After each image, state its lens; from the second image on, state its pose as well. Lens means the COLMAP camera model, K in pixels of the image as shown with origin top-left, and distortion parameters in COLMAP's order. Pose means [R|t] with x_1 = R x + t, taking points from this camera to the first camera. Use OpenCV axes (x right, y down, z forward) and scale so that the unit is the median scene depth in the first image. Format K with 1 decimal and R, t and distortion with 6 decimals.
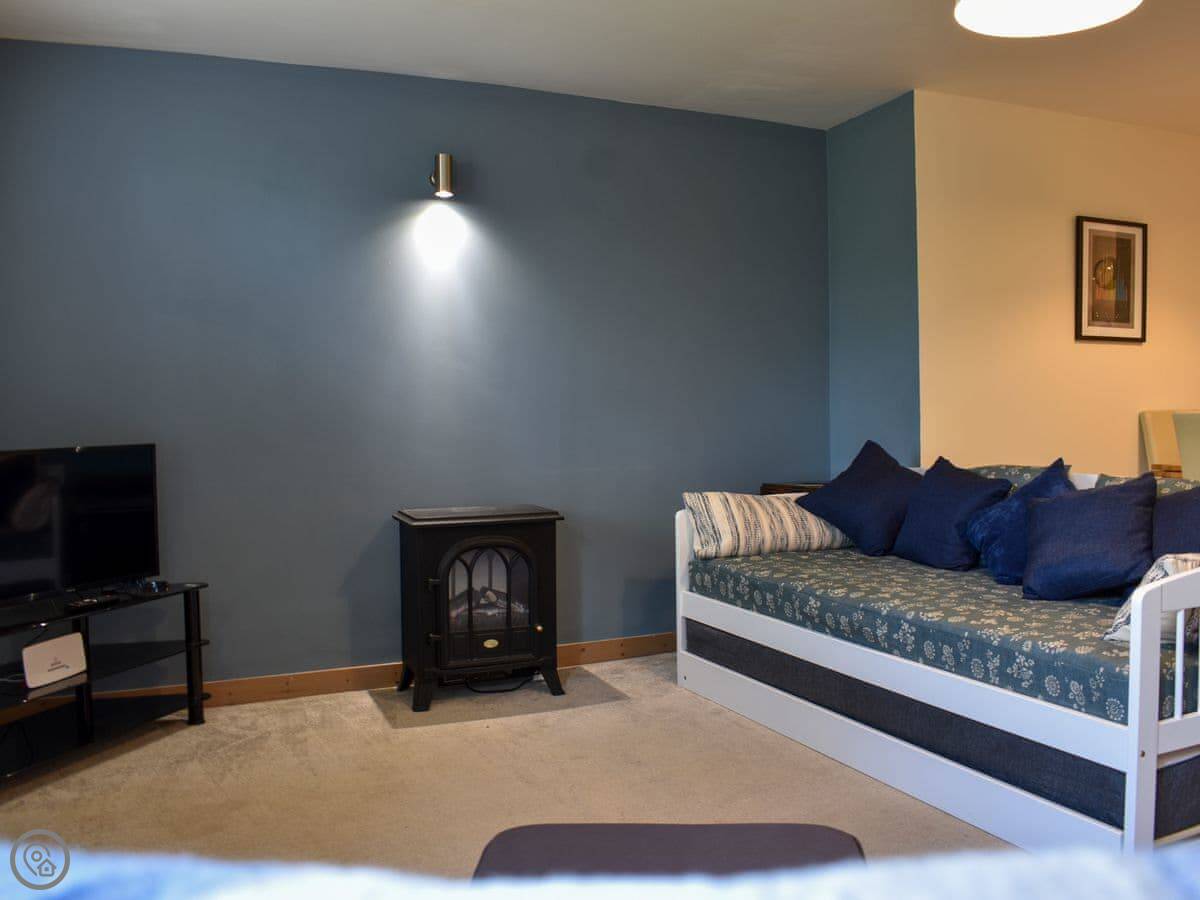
lens RADIAL K [[1098.9, 0, 626.5], [0, 1098.9, 435.7], [0, 0, 1]] dist [-0.002055, -0.001158]
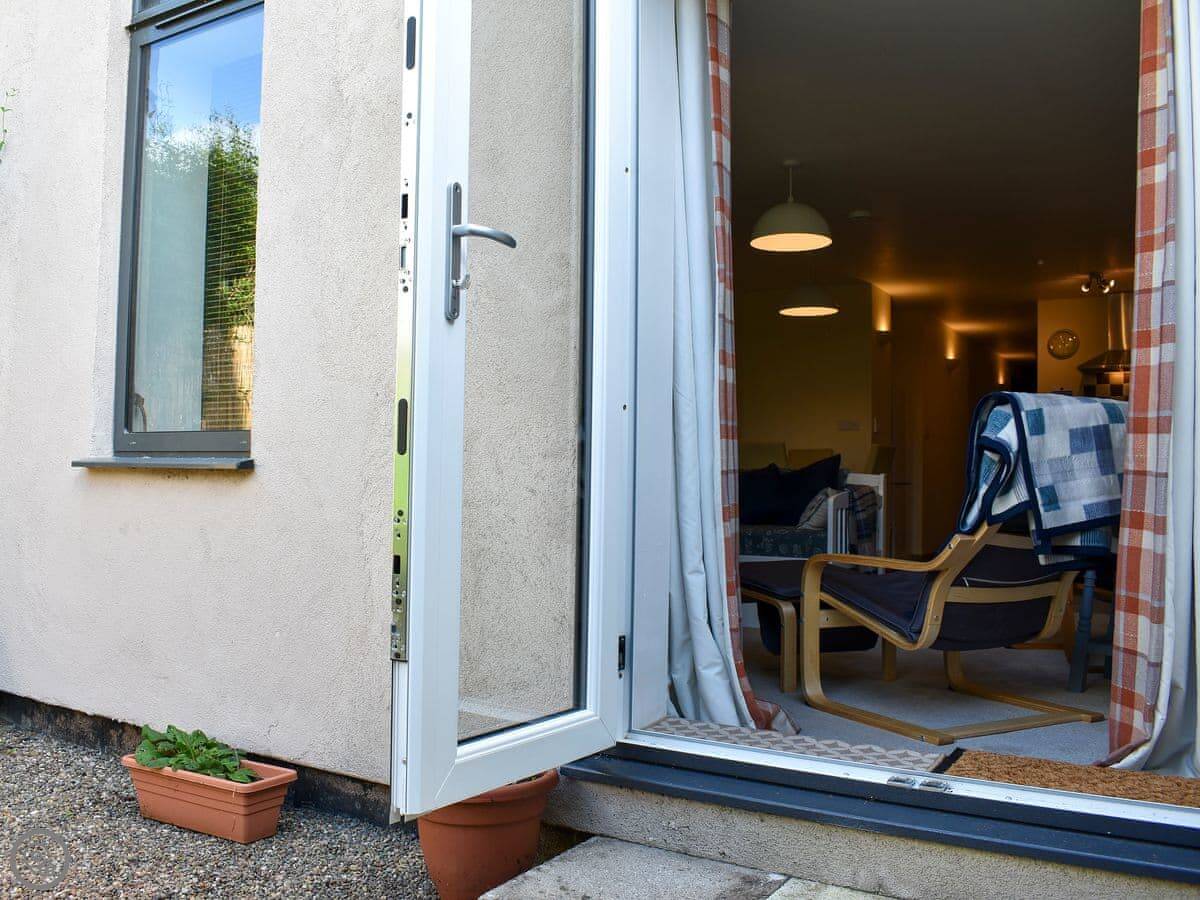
lens RADIAL K [[1098.9, 0, 579.9], [0, 1098.9, 447.1], [0, 0, 1]] dist [-0.002055, -0.001158]
pose [[0.861200, 0.034631, 0.507085, -1.040728], [-0.004765, 0.998182, -0.060078, 0.154799], [-0.508244, 0.049323, 0.859800, -0.658680]]
